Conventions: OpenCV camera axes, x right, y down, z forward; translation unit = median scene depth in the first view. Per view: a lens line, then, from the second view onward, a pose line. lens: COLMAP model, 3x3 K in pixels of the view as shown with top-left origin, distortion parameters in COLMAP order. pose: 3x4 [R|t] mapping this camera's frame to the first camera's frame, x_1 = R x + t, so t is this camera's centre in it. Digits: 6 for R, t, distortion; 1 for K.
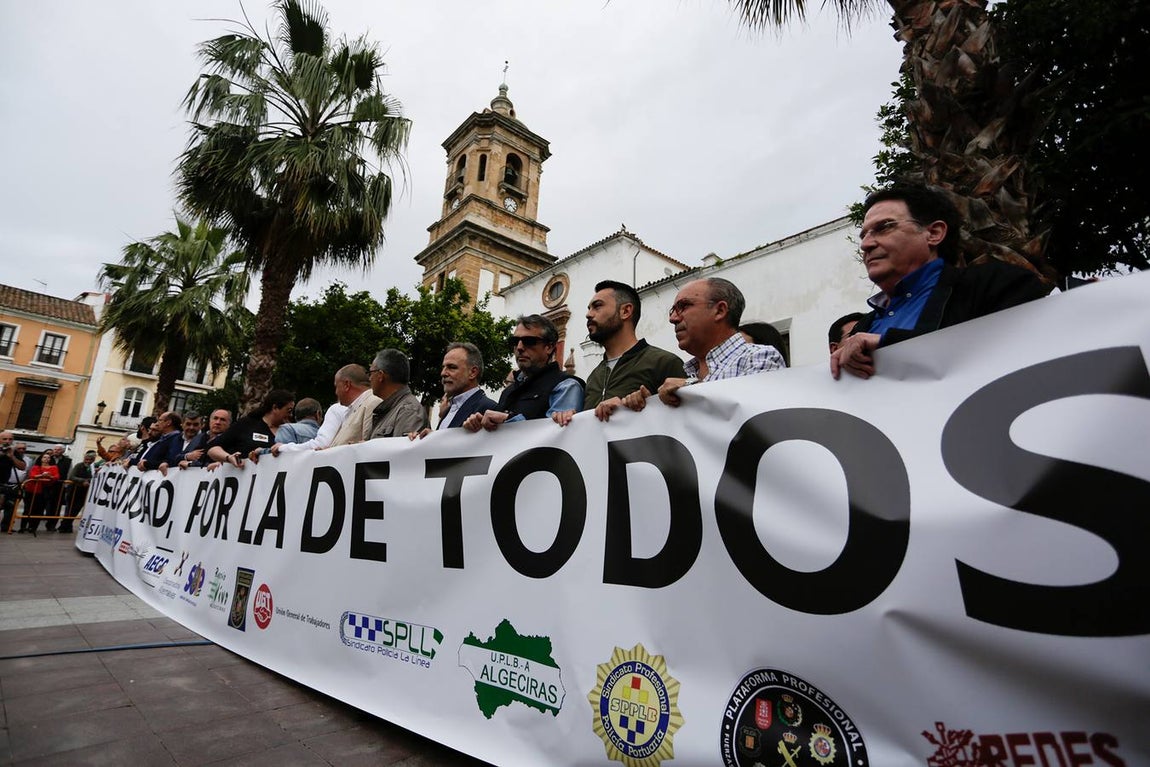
lens RADIAL K [[557.9, 0, 575.0], [0, 557.9, 383.5], [0, 0, 1]] dist [-0.081580, 0.033174]
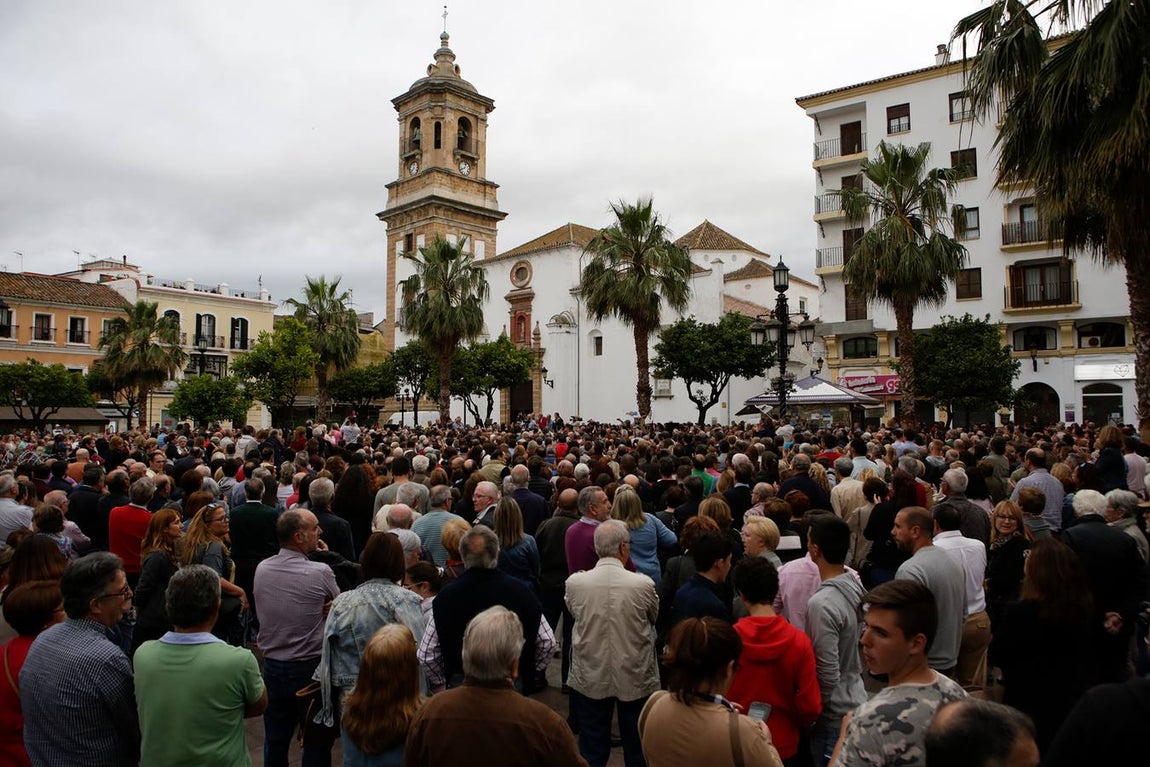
lens RADIAL K [[790.1, 0, 575.0], [0, 790.1, 383.5], [0, 0, 1]] dist [0.002730, 0.000592]
pose [[0.991545, -0.049651, 0.119890, -0.161305], [0.025464, 0.980389, 0.195419, -0.301604], [-0.127241, -0.190714, 0.973364, -1.004562]]
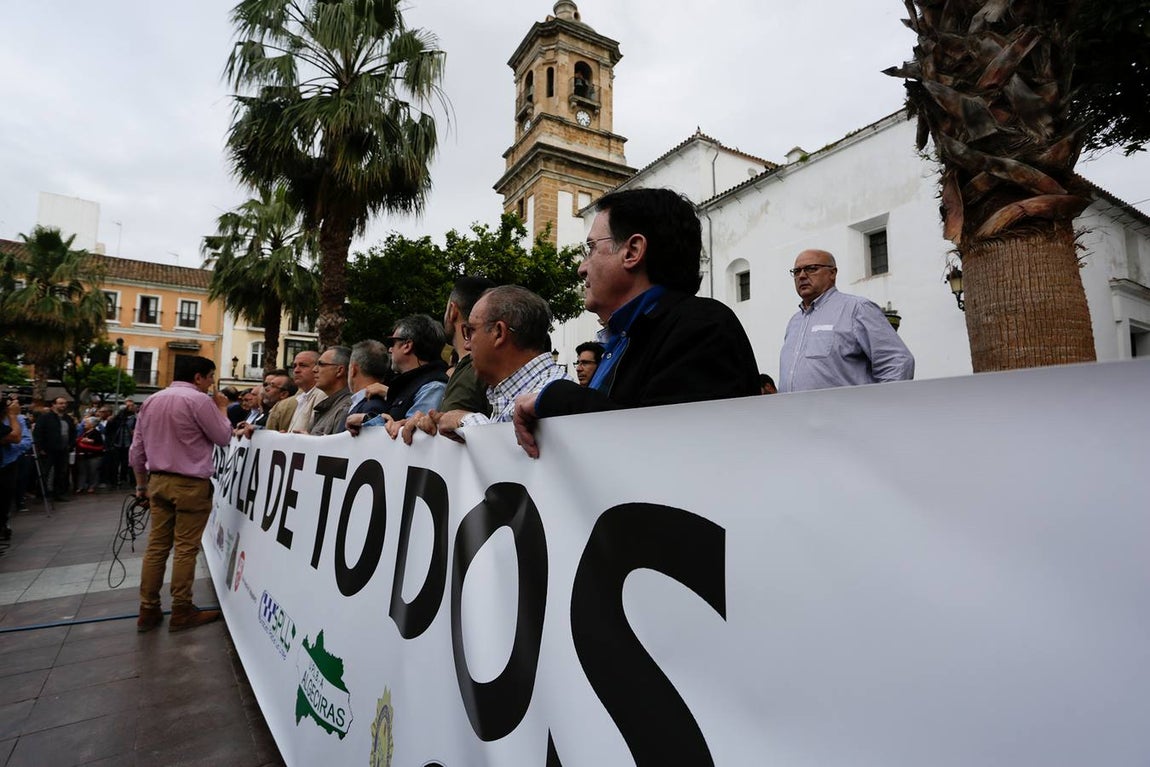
lens RADIAL K [[557.9, 0, 575.0], [0, 557.9, 383.5], [0, 0, 1]] dist [-0.081580, 0.033174]
pose [[0.980127, -0.059698, -0.189175, 0.031337], [0.087309, 0.986129, 0.141161, -0.010006], [0.178124, -0.154872, 0.971744, 0.010043]]
